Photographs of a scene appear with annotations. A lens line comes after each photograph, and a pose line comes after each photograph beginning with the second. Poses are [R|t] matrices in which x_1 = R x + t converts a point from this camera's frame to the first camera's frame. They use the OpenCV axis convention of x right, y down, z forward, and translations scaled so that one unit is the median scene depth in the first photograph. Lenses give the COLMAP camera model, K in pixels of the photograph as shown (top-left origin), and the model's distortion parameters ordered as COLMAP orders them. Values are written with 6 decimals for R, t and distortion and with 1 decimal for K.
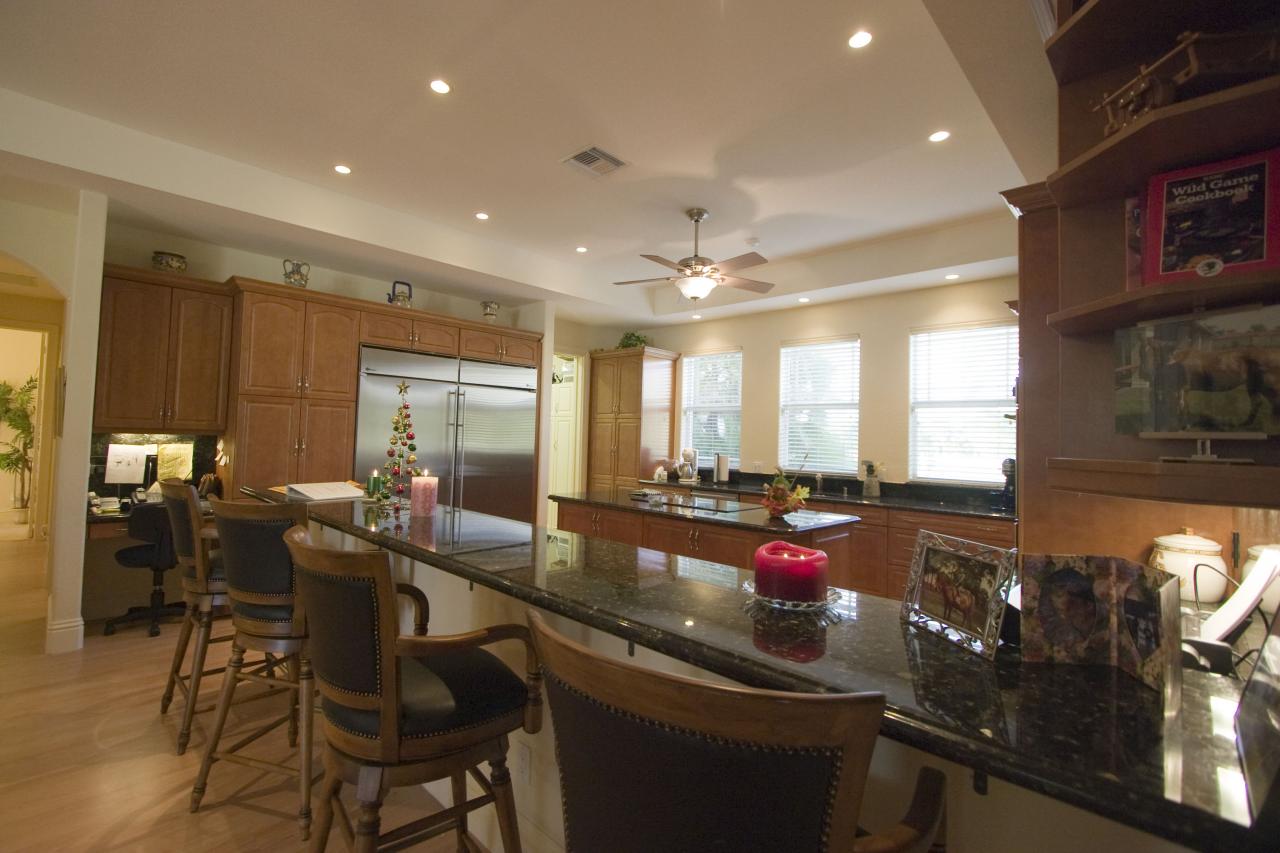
lens RADIAL K [[569.7, 0, 647.8], [0, 569.7, 424.6], [0, 0, 1]] dist [-0.018541, -0.000084]
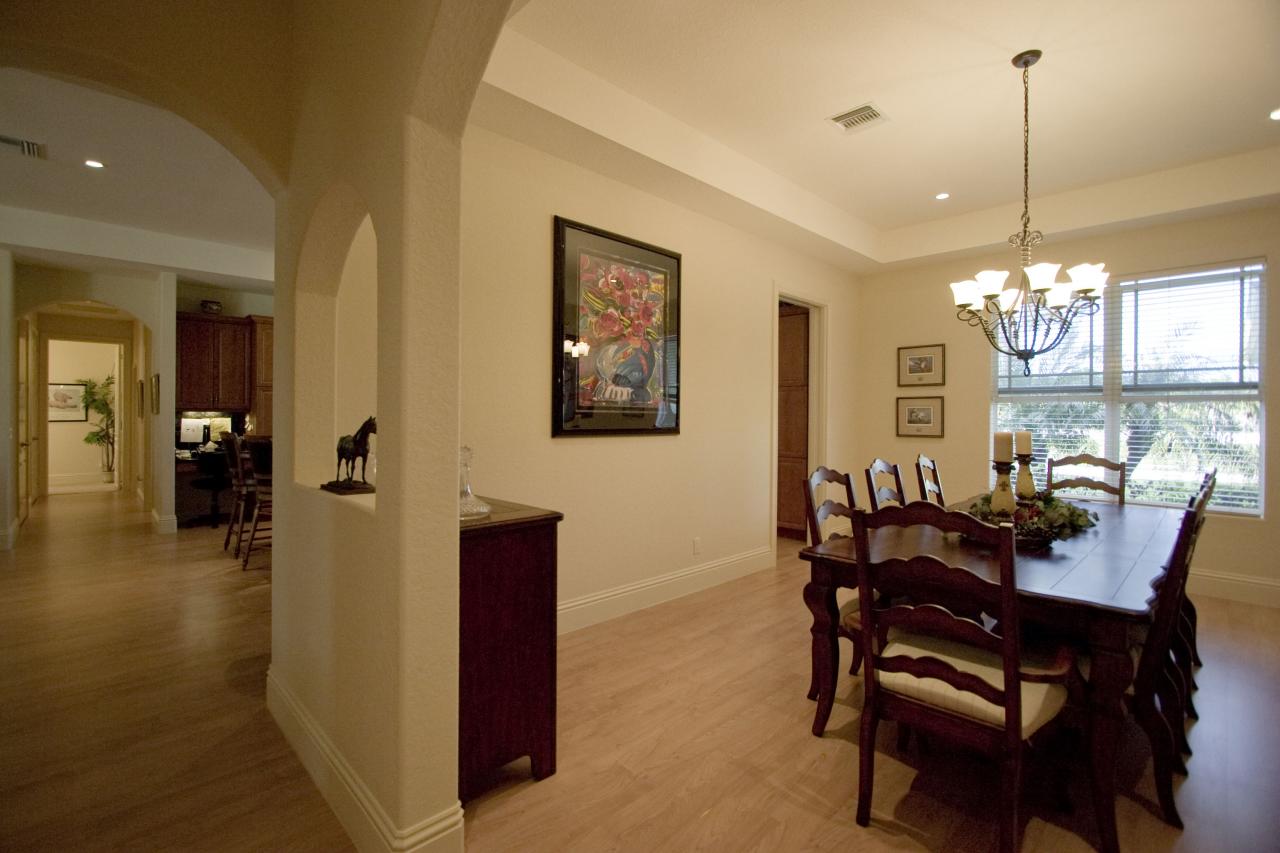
lens RADIAL K [[569.7, 0, 634.1], [0, 569.7, 423.6], [0, 0, 1]] dist [-0.018541, -0.000084]
pose [[0.998720, -0.020488, -0.046235, 0.447959], [0.022195, 0.999079, 0.036713, 0.018622], [0.045440, -0.037693, 0.998256, -0.598421]]
